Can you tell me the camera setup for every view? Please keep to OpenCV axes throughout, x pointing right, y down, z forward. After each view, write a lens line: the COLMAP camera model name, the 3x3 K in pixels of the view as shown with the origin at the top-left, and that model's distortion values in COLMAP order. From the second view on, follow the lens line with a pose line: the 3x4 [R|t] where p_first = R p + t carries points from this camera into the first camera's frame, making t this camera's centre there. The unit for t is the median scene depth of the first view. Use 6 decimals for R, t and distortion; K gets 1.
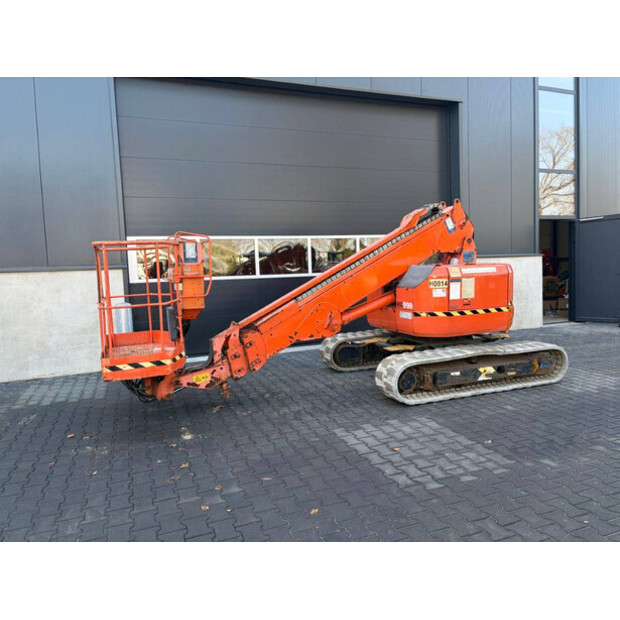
lens RADIAL K [[467.0, 0, 309.8], [0, 467.0, 305.2], [0, 0, 1]] dist [0.048993, -0.047277]
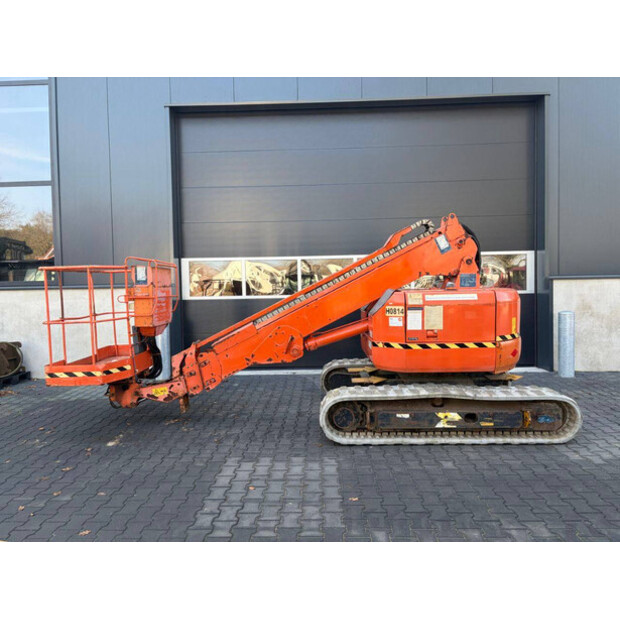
lens RADIAL K [[467.0, 0, 309.8], [0, 467.0, 305.2], [0, 0, 1]] dist [0.048993, -0.047277]
pose [[0.921104, 0.030019, -0.388157, 0.468404], [-0.042941, 0.998773, -0.024656, -0.028742], [0.386941, 0.039379, 0.921263, 0.122110]]
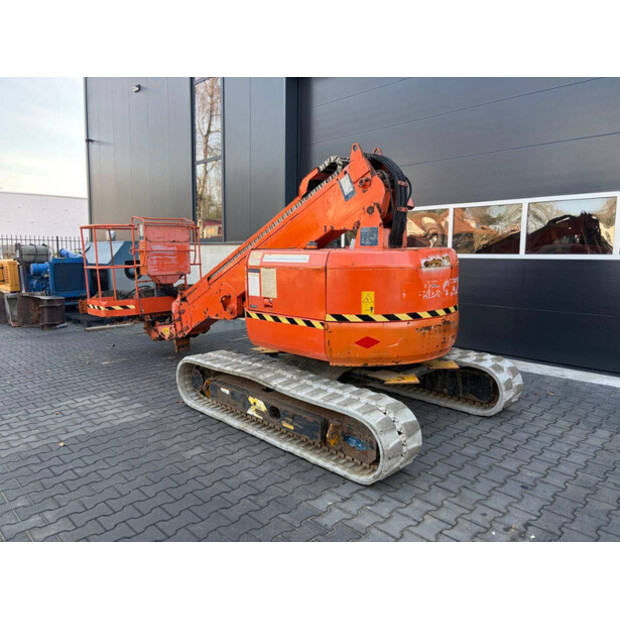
lens RADIAL K [[467.0, 0, 309.8], [0, 467.0, 305.2], [0, 0, 1]] dist [0.048993, -0.047277]
pose [[0.392197, 0.141471, -0.908938, 1.010532], [-0.086464, 0.989398, 0.116686, -0.091015], [0.915809, 0.032826, 0.400271, 0.792878]]
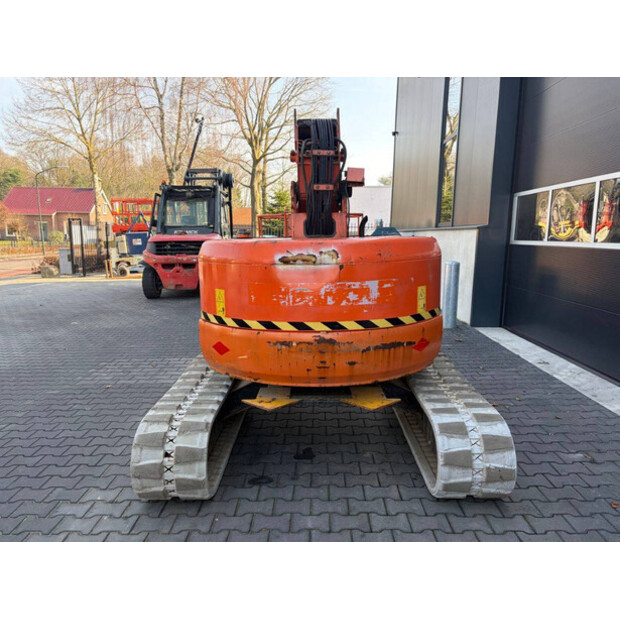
lens RADIAL K [[467.0, 0, 309.8], [0, 467.0, 305.2], [0, 0, 1]] dist [0.048993, -0.047277]
pose [[-0.373440, 0.171356, -0.911690, 0.926271], [-0.061941, 0.975992, 0.208814, -0.142961], [0.925584, 0.134451, -0.353861, 1.391864]]
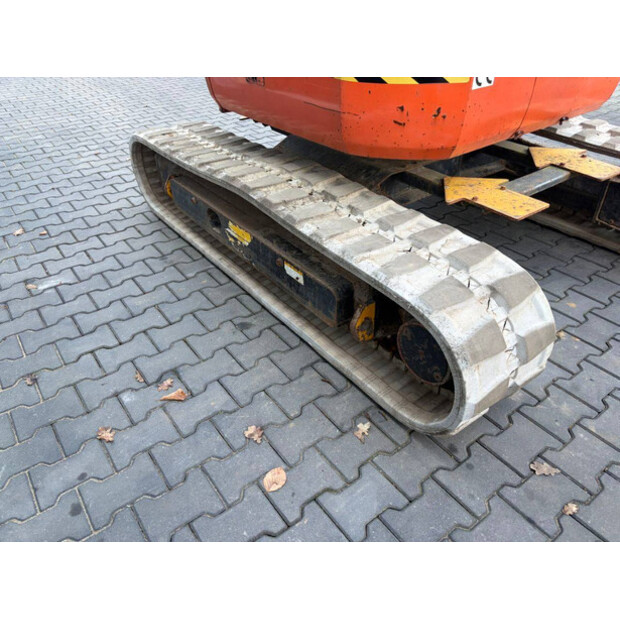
lens RADIAL K [[466.9, 0, 310.0], [0, 466.9, 310.0], [0, 0, 1]] dist [0.005661, 0.002434]
pose [[-0.270312, -0.544494, 0.794014, -0.104253], [0.105212, 0.803070, 0.586523, -0.053626], [-0.957007, 0.242084, -0.159792, 1.368989]]
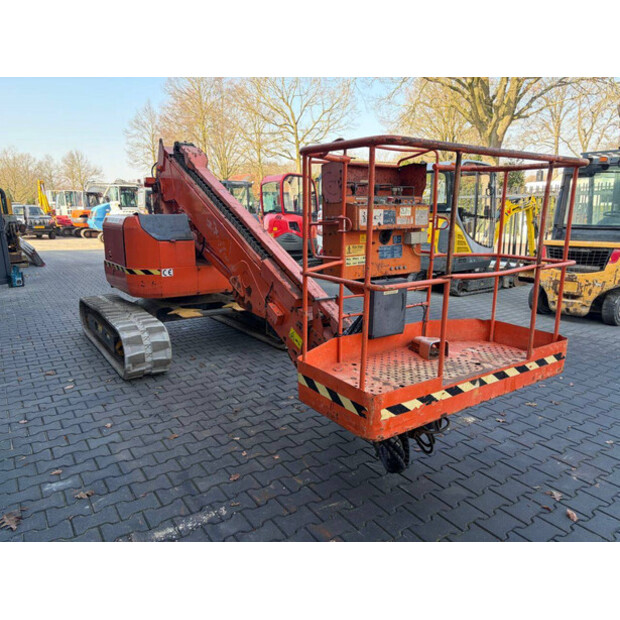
lens RADIAL K [[467.0, 0, 309.8], [0, 467.0, 305.2], [0, 0, 1]] dist [0.048993, -0.047277]
pose [[-0.218555, -0.167338, 0.961370, -0.759001], [0.098992, 0.976303, 0.192442, -0.077854], [-0.970791, 0.137227, -0.196811, 1.118694]]
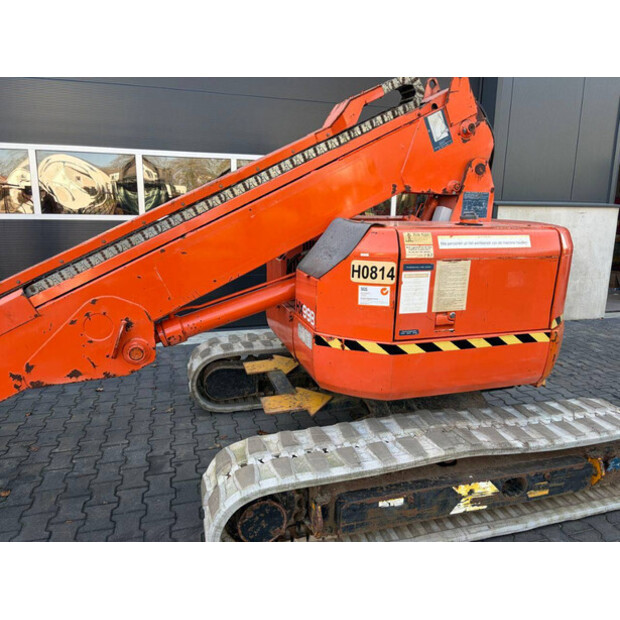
lens RADIAL K [[467.0, 0, 309.8], [0, 467.0, 305.2], [0, 0, 1]] dist [0.048993, -0.047277]
pose [[0.995109, 0.066953, -0.072634, 0.251653], [-0.056797, 0.989372, 0.133857, -0.068136], [0.080824, -0.129077, 0.988335, 0.603403]]
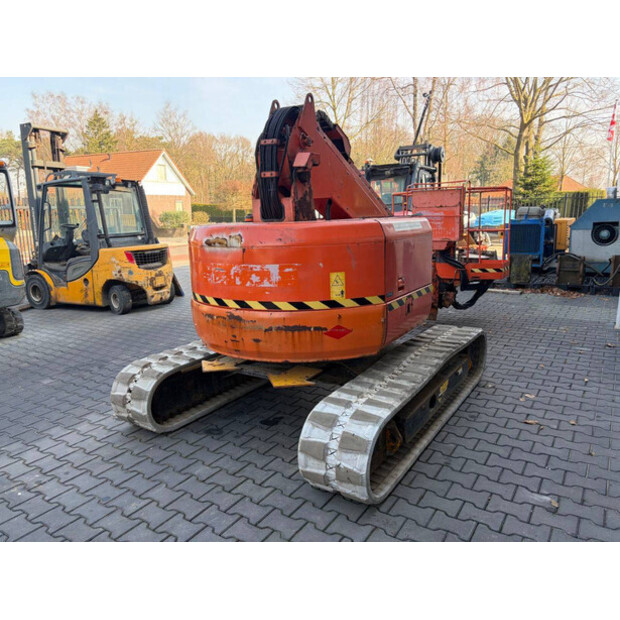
lens RADIAL K [[466.9, 0, 308.4], [0, 466.9, 299.0], [0, 0, 1]] dist [0.057444, -0.072286]
pose [[-0.814687, 0.154169, -0.559033, 0.710676], [0.000833, 0.964324, 0.264725, -0.168383], [0.579901, 0.215202, -0.785750, 1.707495]]
